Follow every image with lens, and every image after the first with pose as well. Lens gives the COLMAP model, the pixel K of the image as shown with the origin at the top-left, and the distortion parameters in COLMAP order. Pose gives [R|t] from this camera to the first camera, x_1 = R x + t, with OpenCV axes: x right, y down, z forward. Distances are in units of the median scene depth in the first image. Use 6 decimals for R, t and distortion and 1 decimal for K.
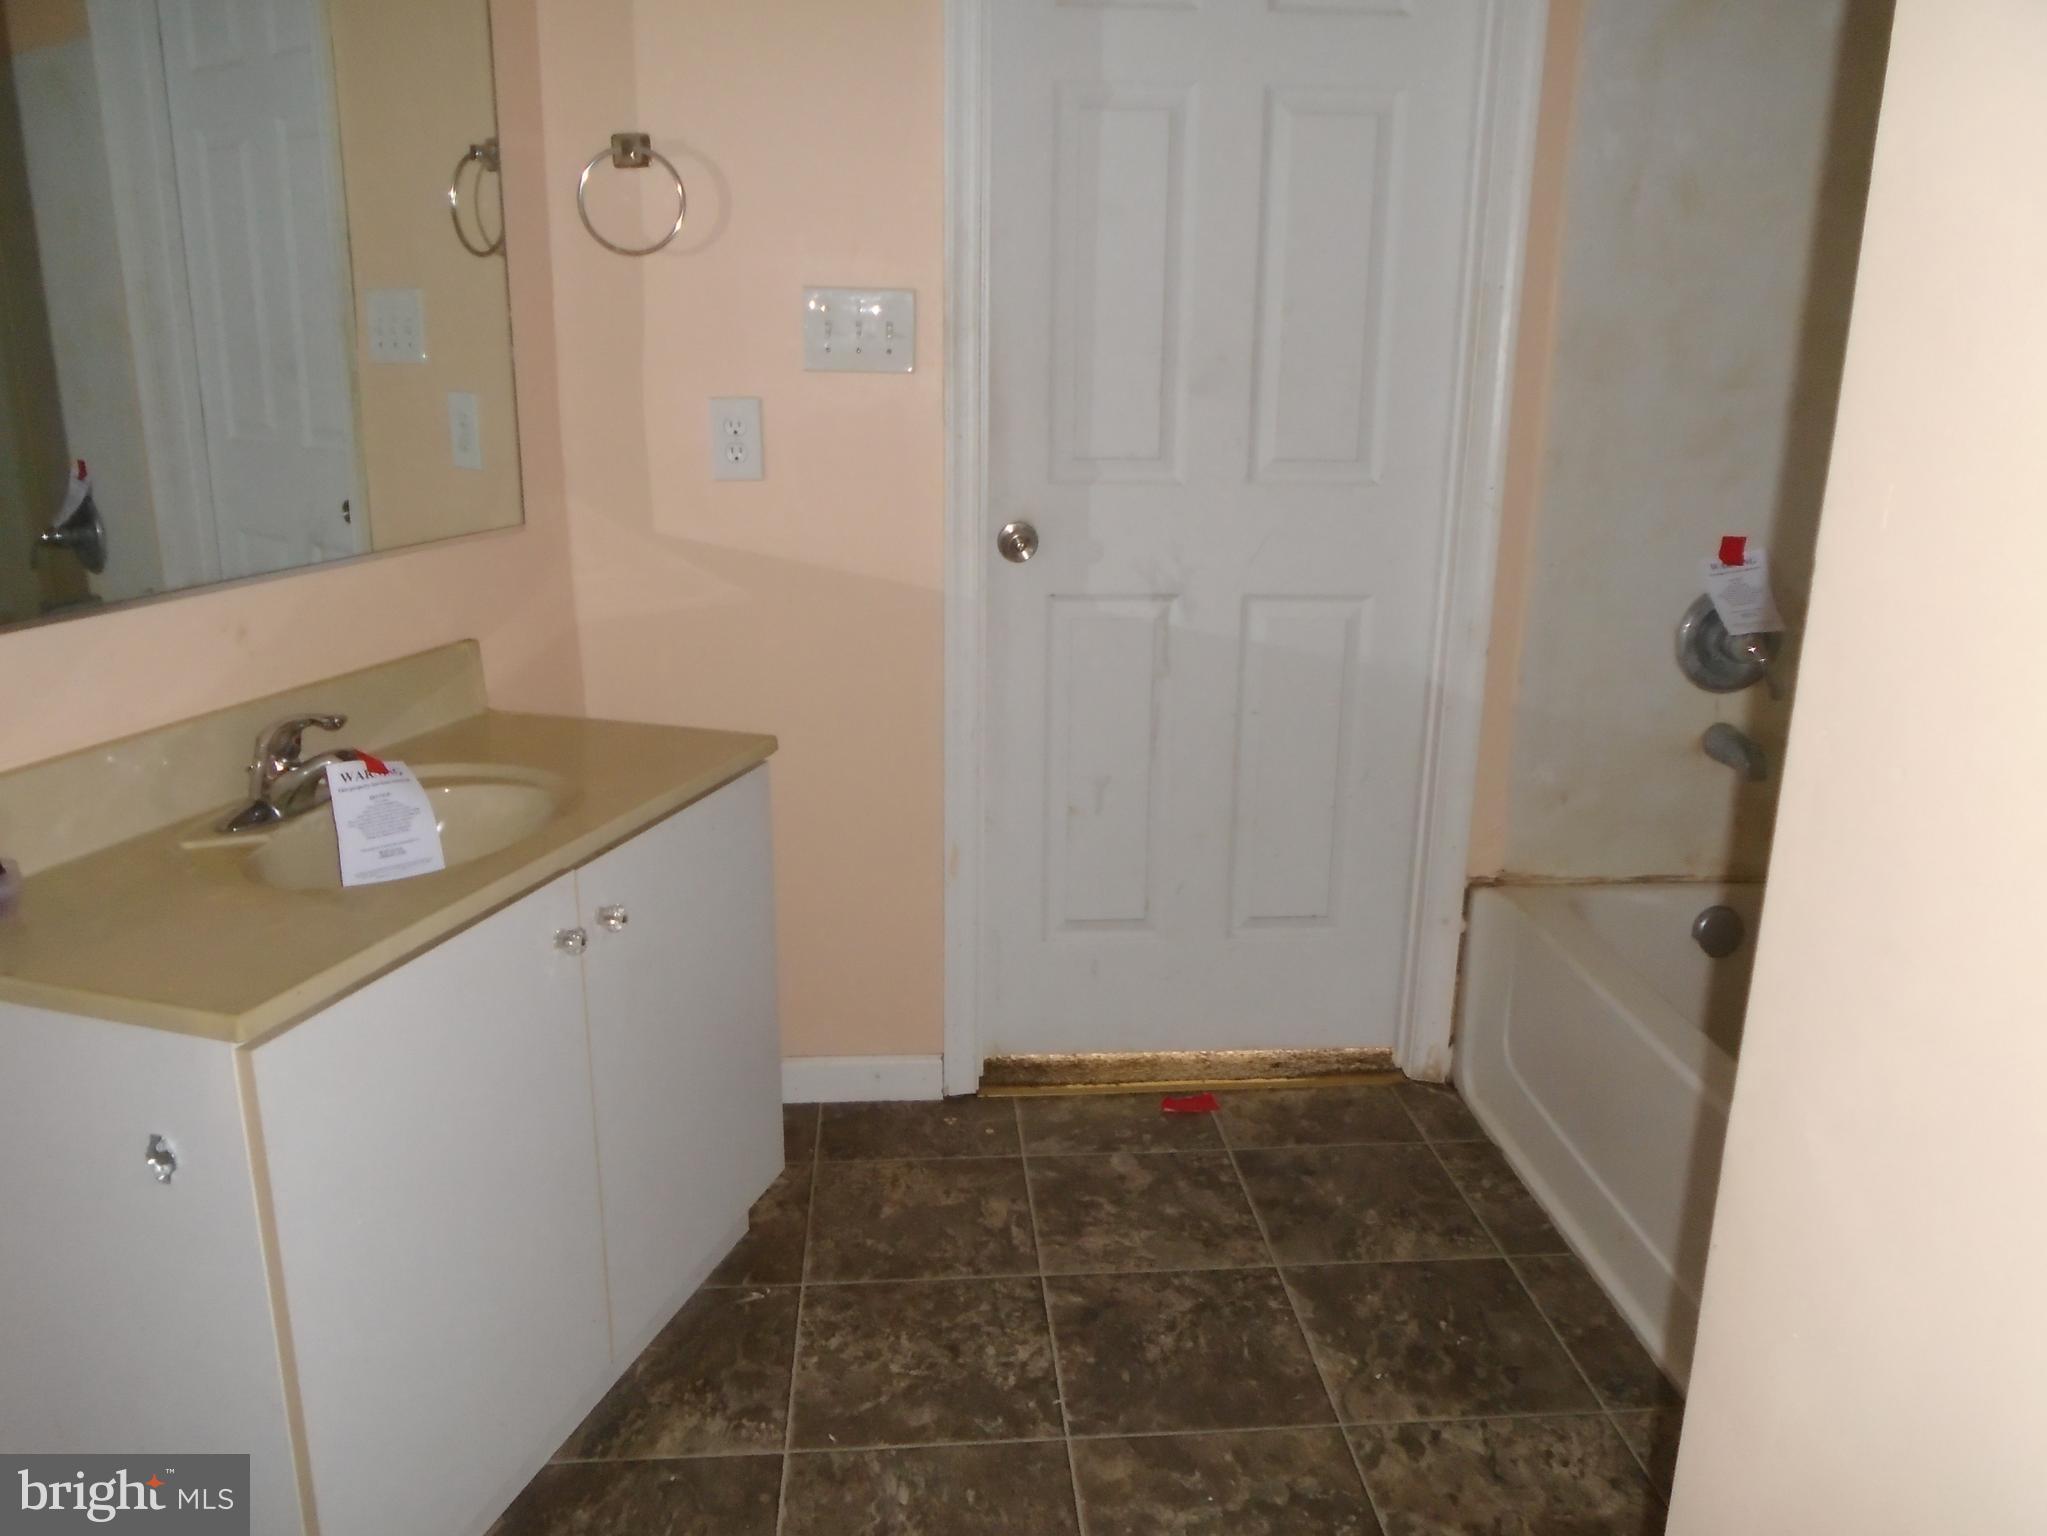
lens RADIAL K [[1552.3, 0, 1021.2], [0, 1552.3, 760.6], [0, 0, 1]] dist [-0.003898, 0.006313]
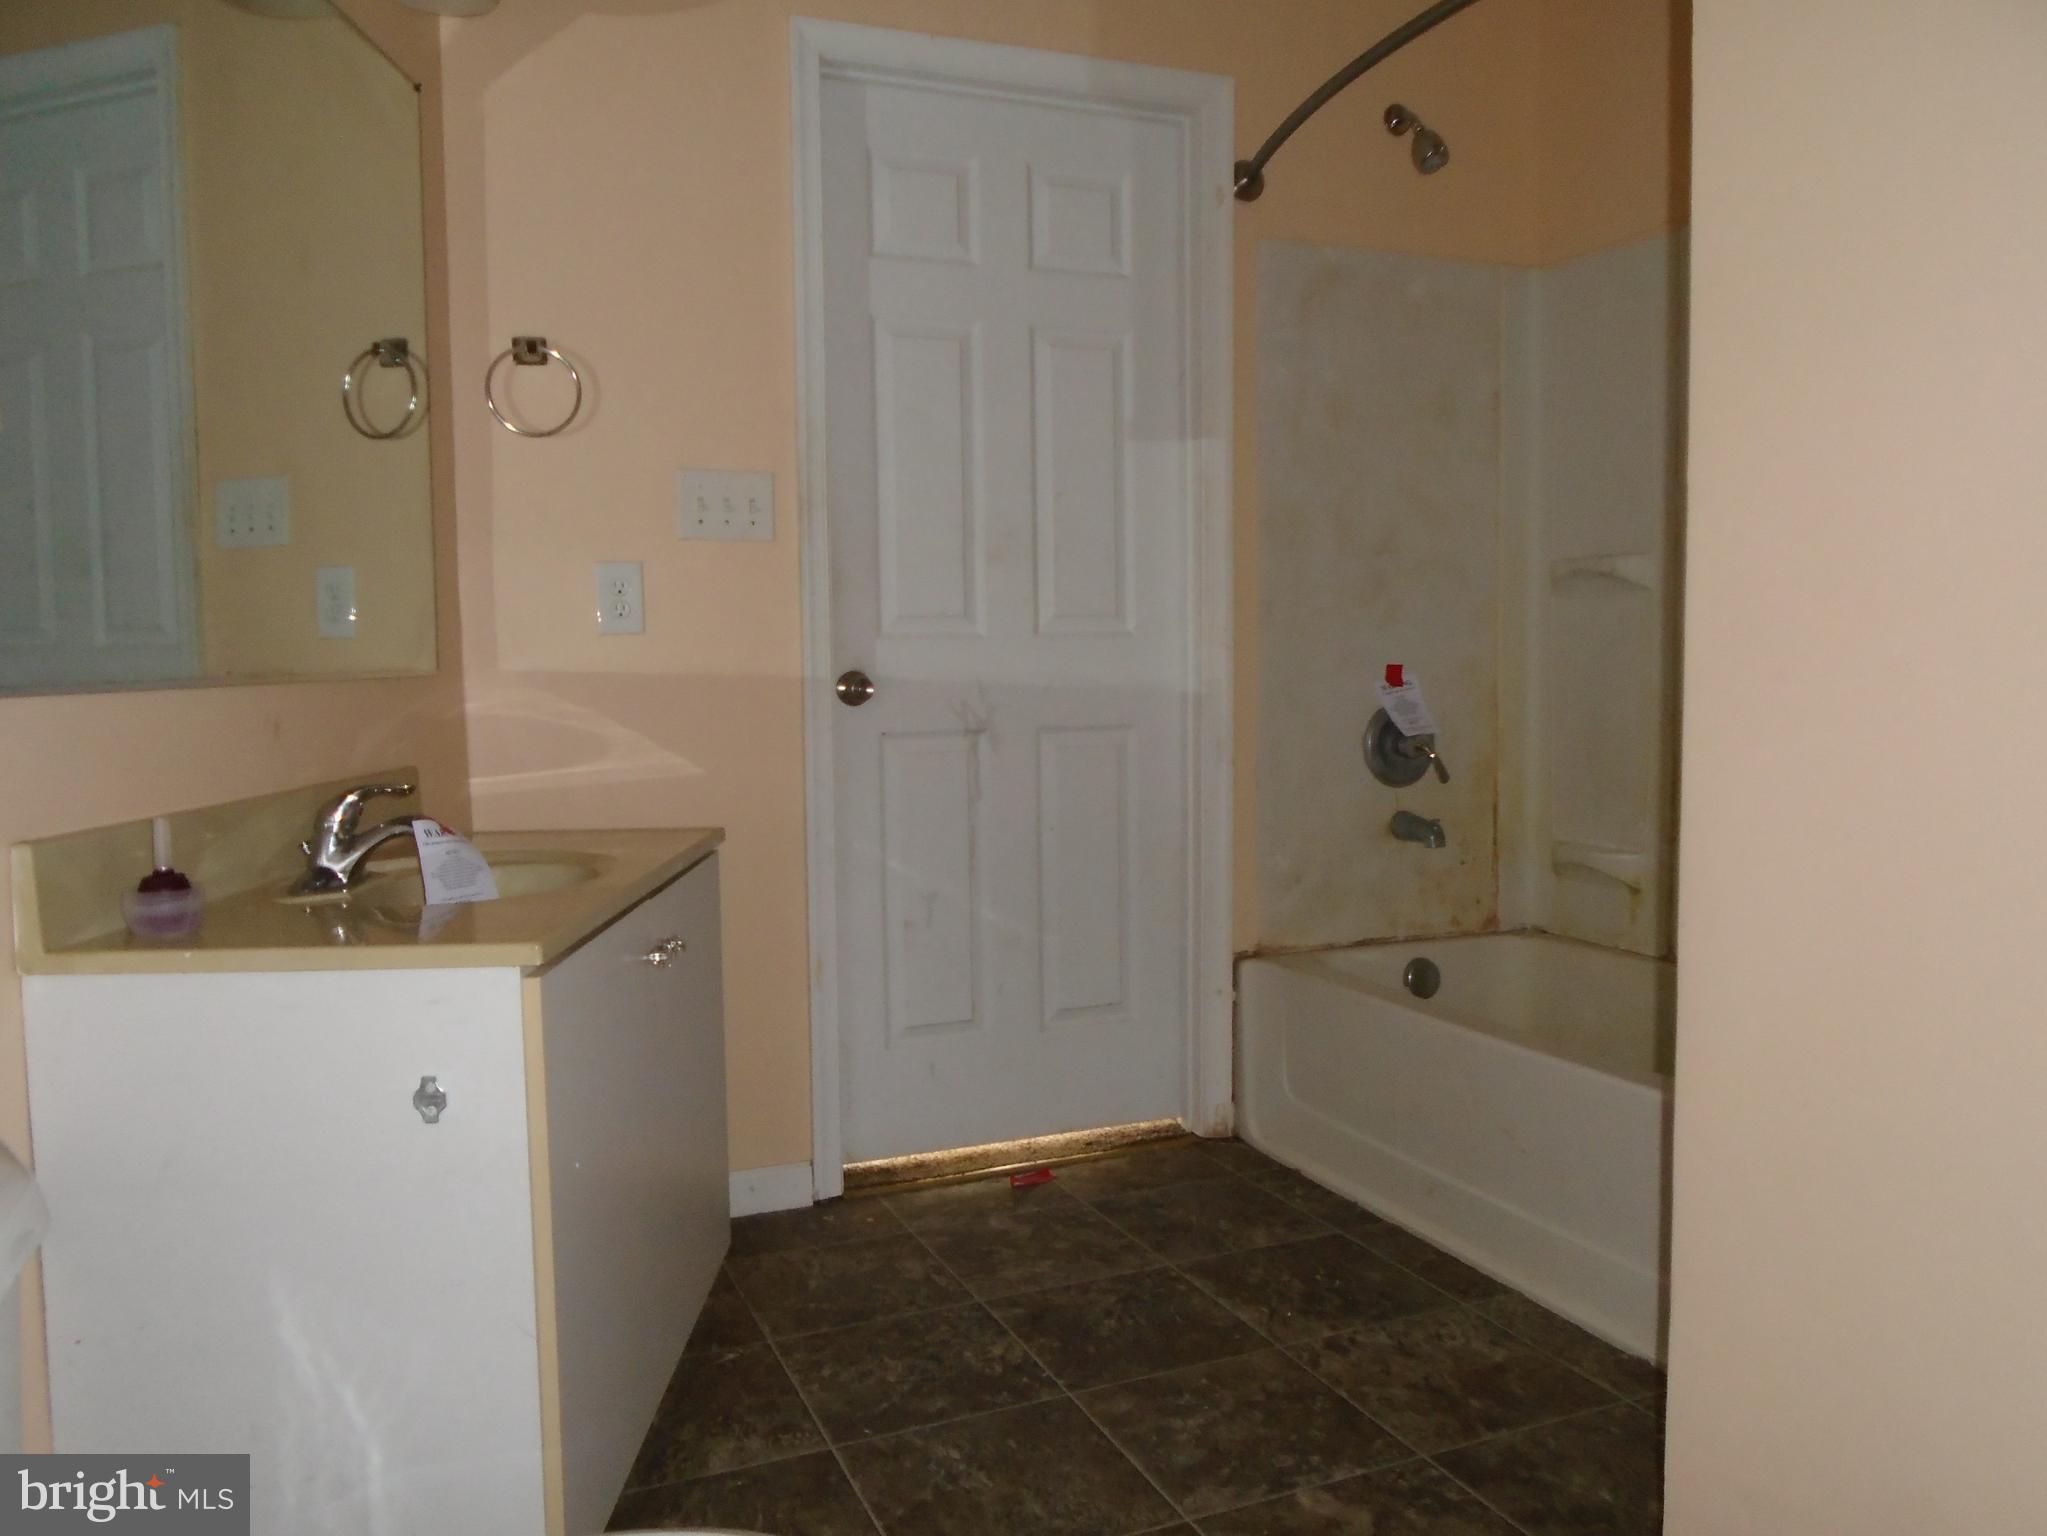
lens RADIAL K [[1544.4, 0, 1023.5], [0, 1544.4, 768.0], [0, 0, 1]] dist [-0.005391, 0.005791]
pose [[0.948951, -0.049484, 0.311518, -0.273270], [0.108285, 0.978704, -0.174395, 0.148422], [-0.296254, 0.199225, 0.934100, -0.116311]]
